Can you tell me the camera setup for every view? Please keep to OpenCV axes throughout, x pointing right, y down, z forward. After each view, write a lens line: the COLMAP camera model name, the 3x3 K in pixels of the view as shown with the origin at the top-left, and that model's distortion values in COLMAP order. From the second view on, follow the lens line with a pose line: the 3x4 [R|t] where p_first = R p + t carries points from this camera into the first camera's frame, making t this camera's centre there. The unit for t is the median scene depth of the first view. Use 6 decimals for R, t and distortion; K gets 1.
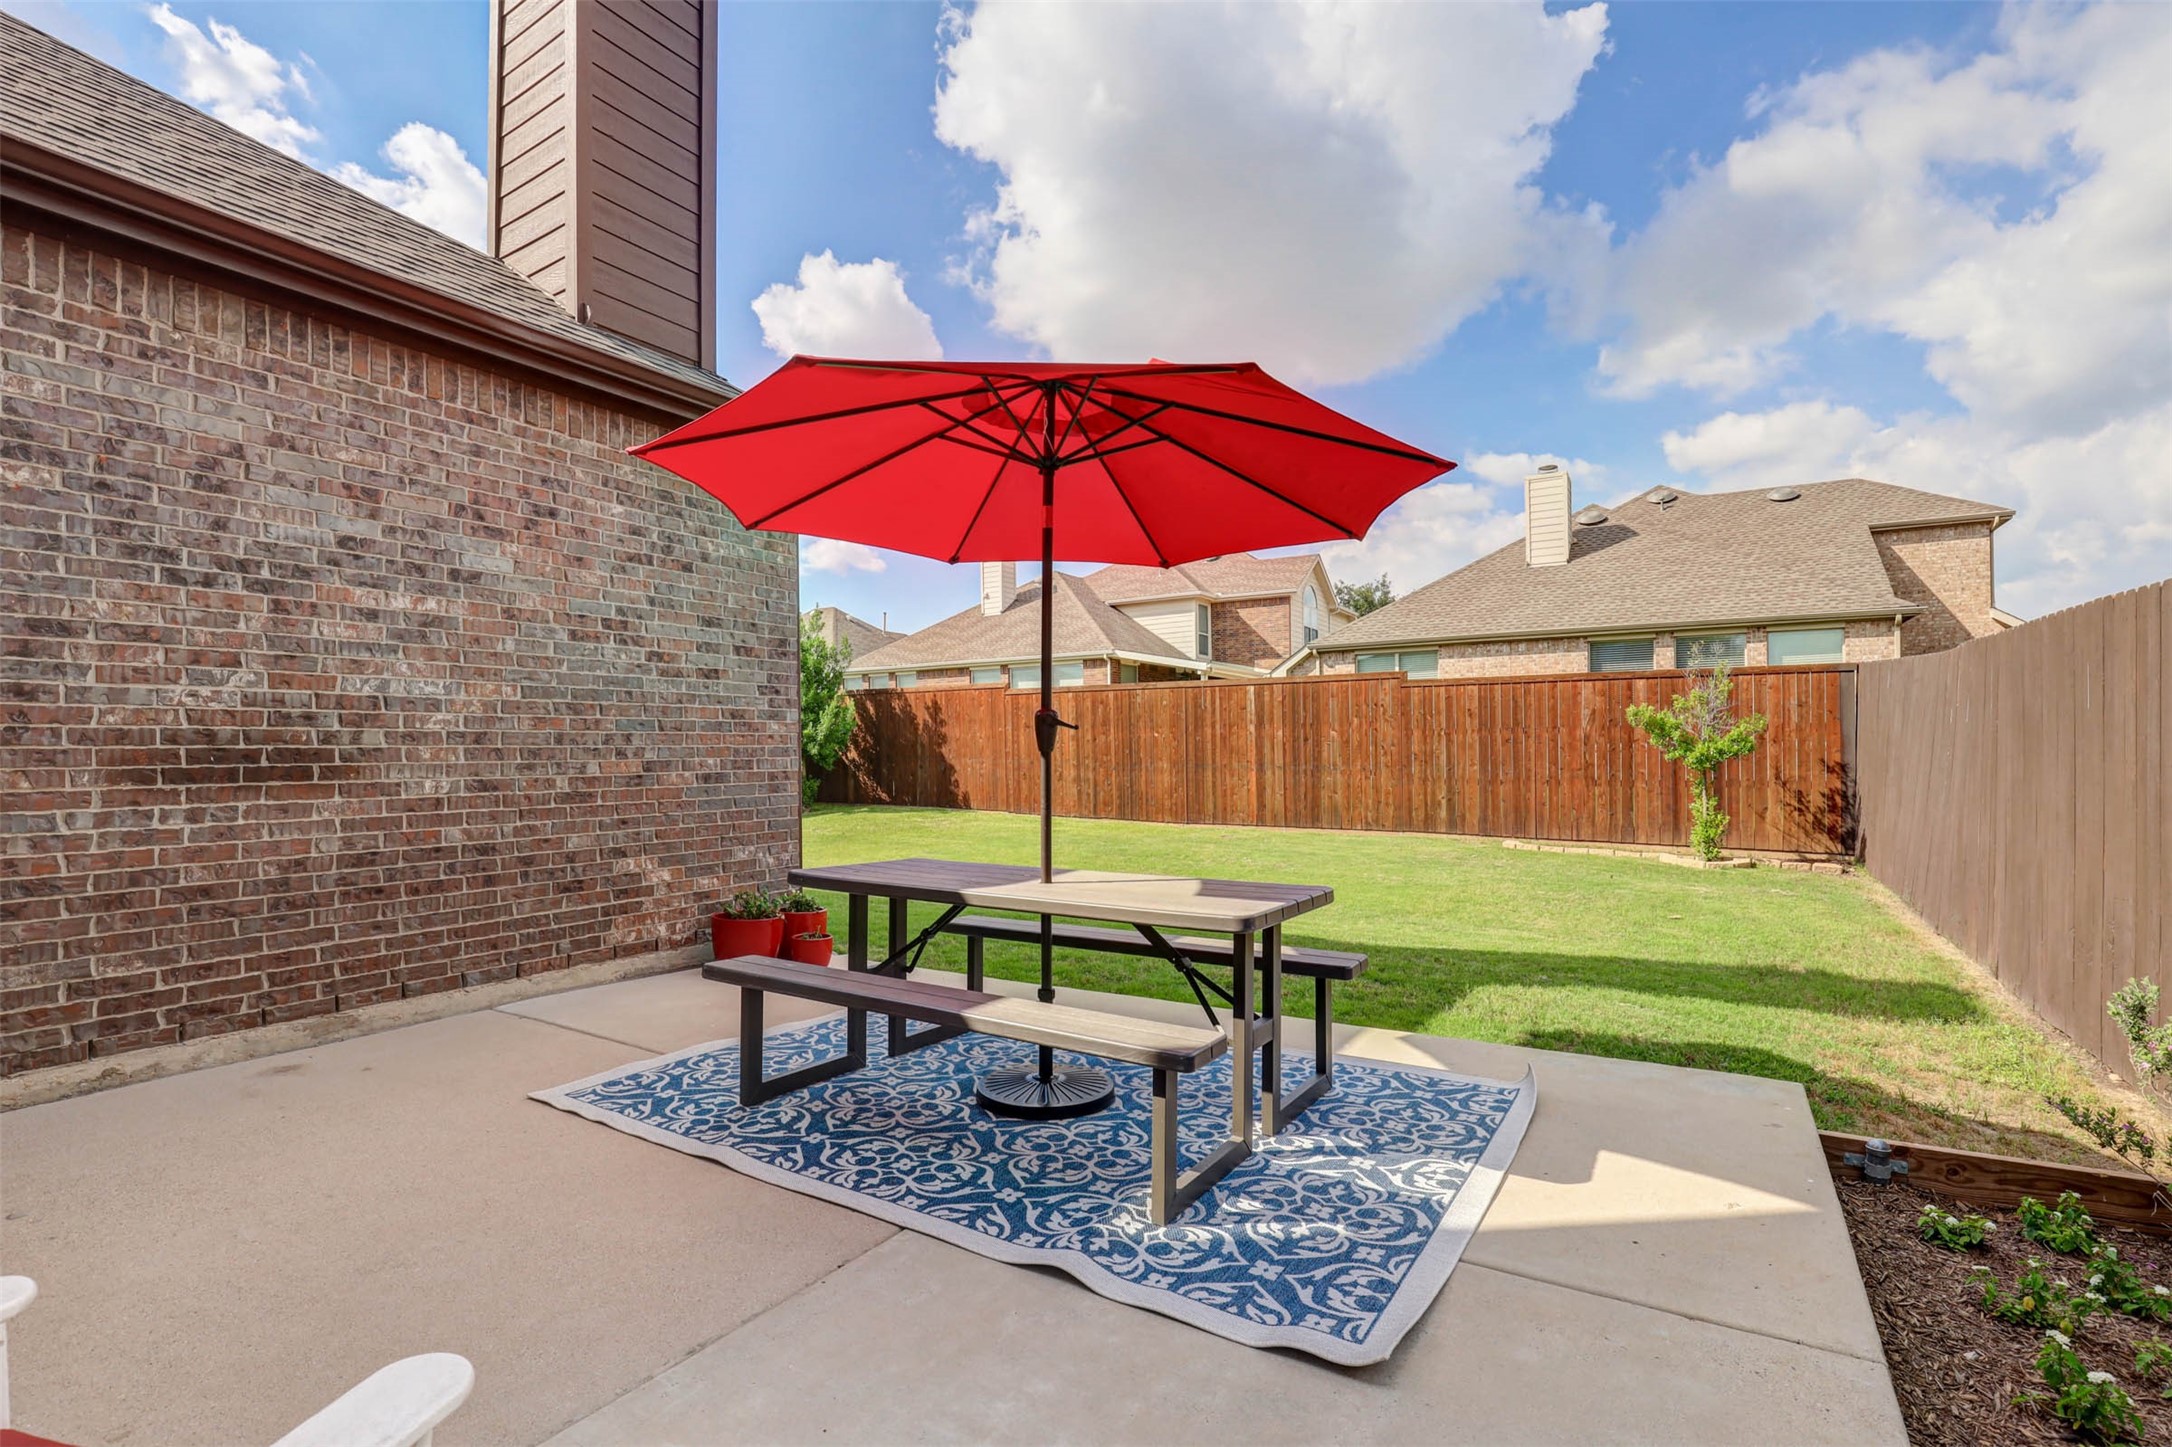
lens RADIAL K [[990.8, 0, 1085.0], [0, 990.8, 757.8], [0, 0, 1]] dist [-0.035894, 0.008834]
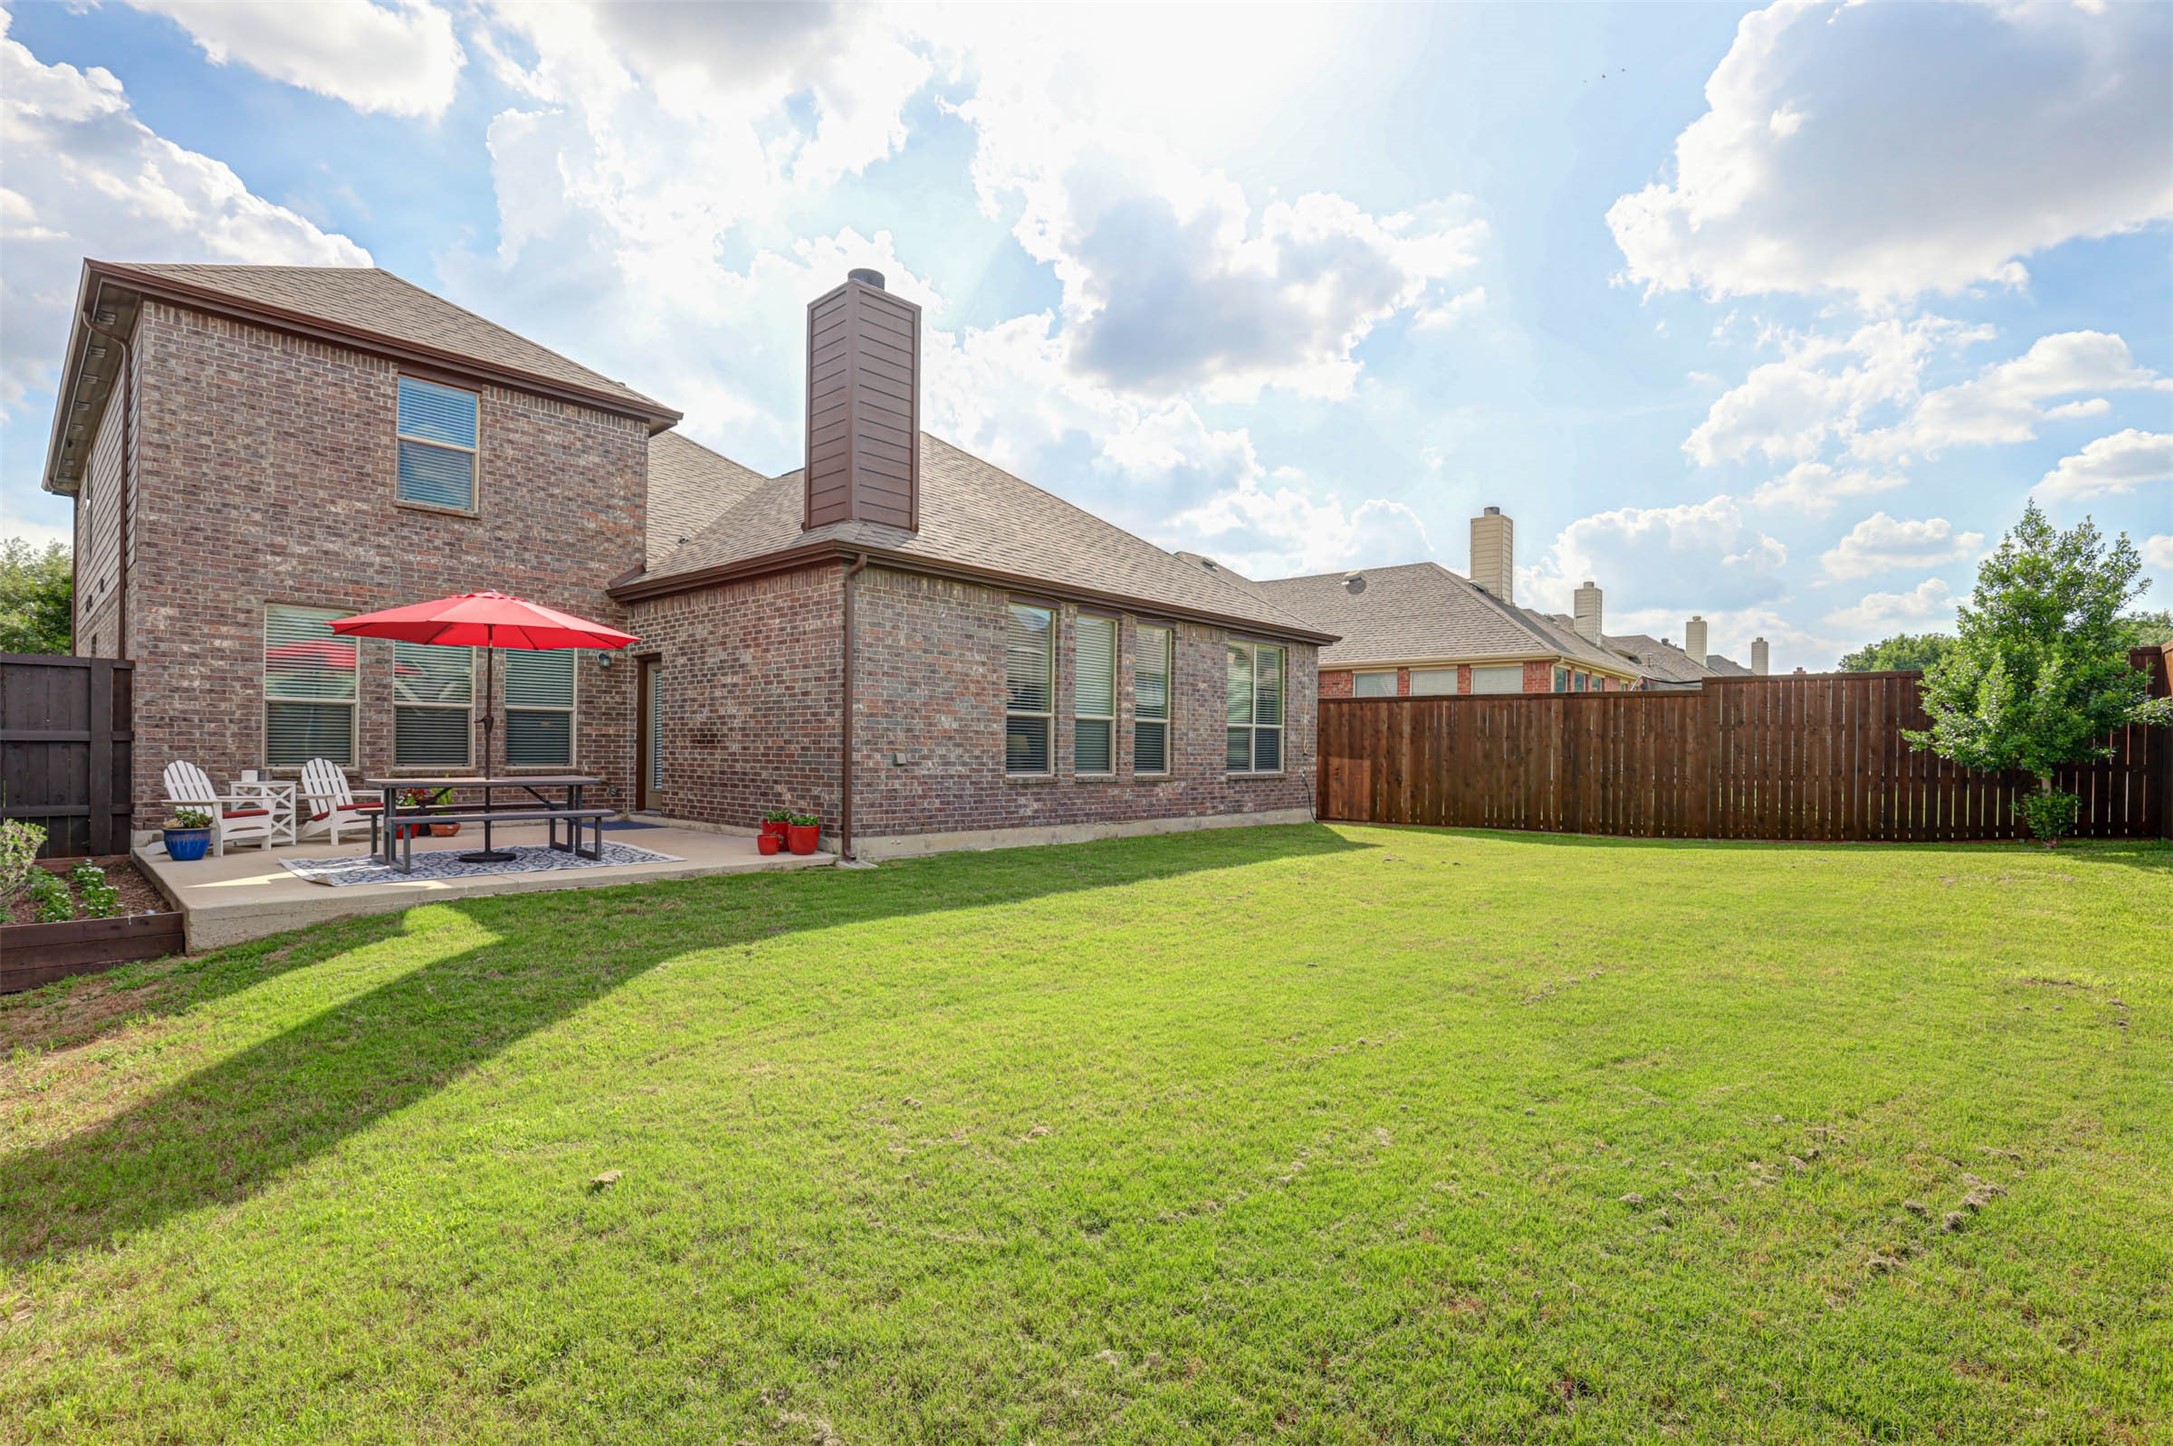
lens RADIAL K [[991.2, 0, 1085.5], [0, 991.2, 757.3], [0, 0, 1]] dist [-0.035894, 0.008834]
pose [[-0.170802, 0.014230, -0.985203, 1.495004], [-0.014923, 0.999744, 0.017027, -0.003733], [0.985192, 0.017610, -0.170546, 1.985213]]
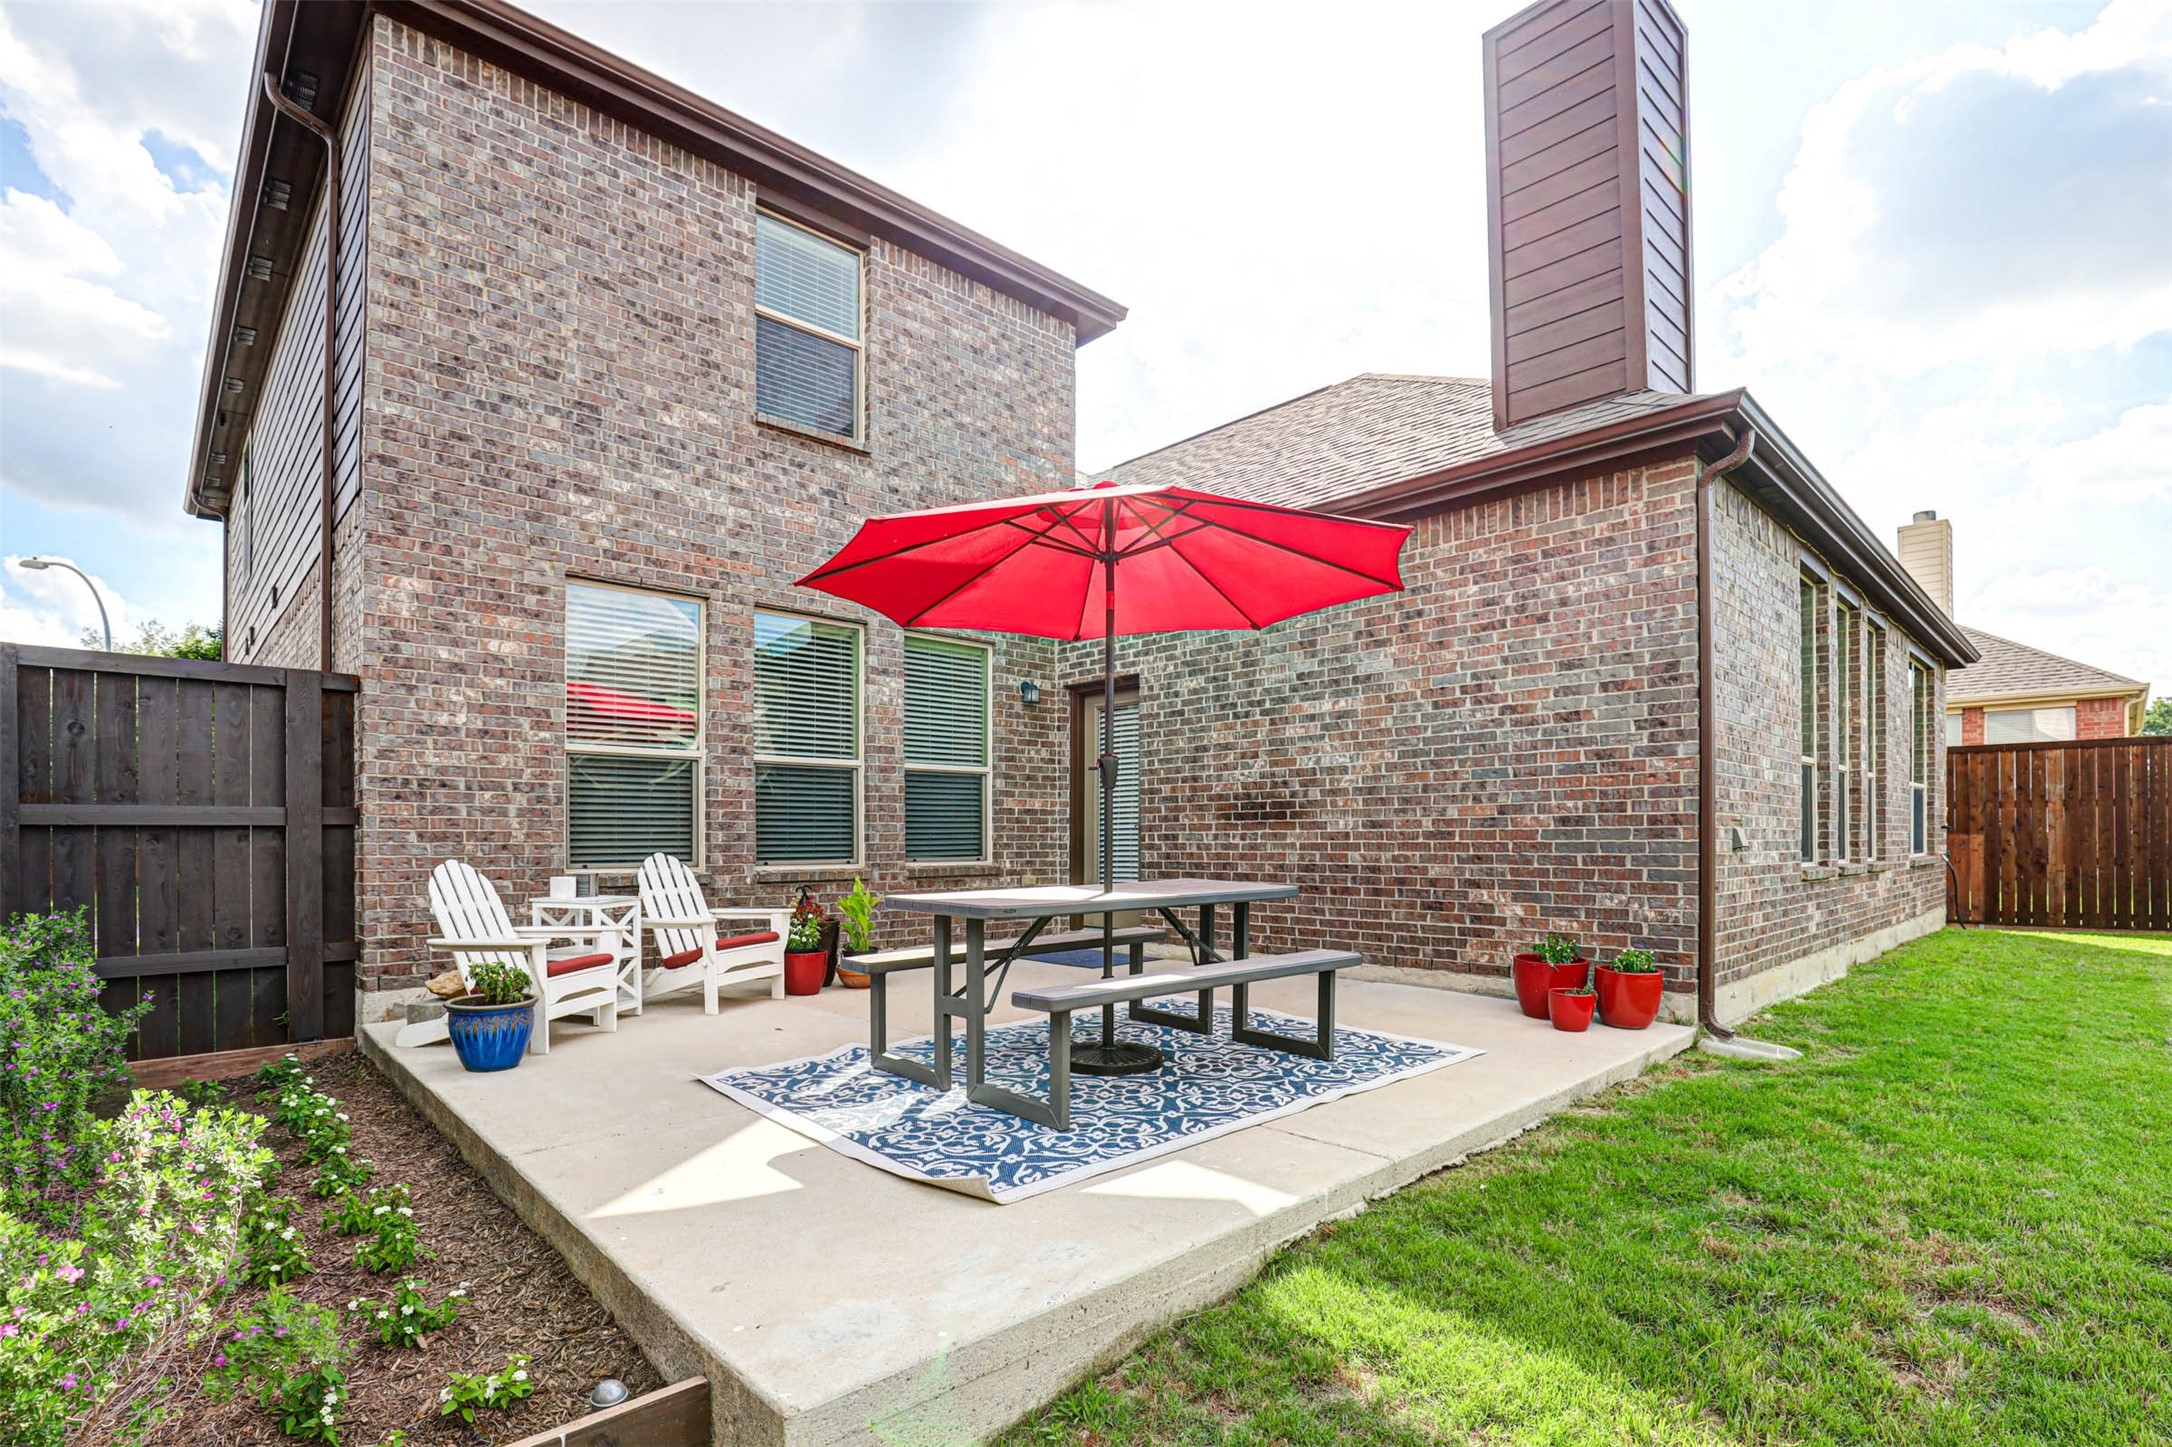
lens RADIAL K [[1011.4, 0, 1094.0], [0, 1011.4, 840.2], [0, 0, 1]] dist [-0.027944, 0.001492]
pose [[-0.246613, 0.011855, -0.969042, 0.779551], [0.001615, 0.999929, 0.011822, 0.029201], [0.969113, 0.001351, -0.246614, 0.839192]]
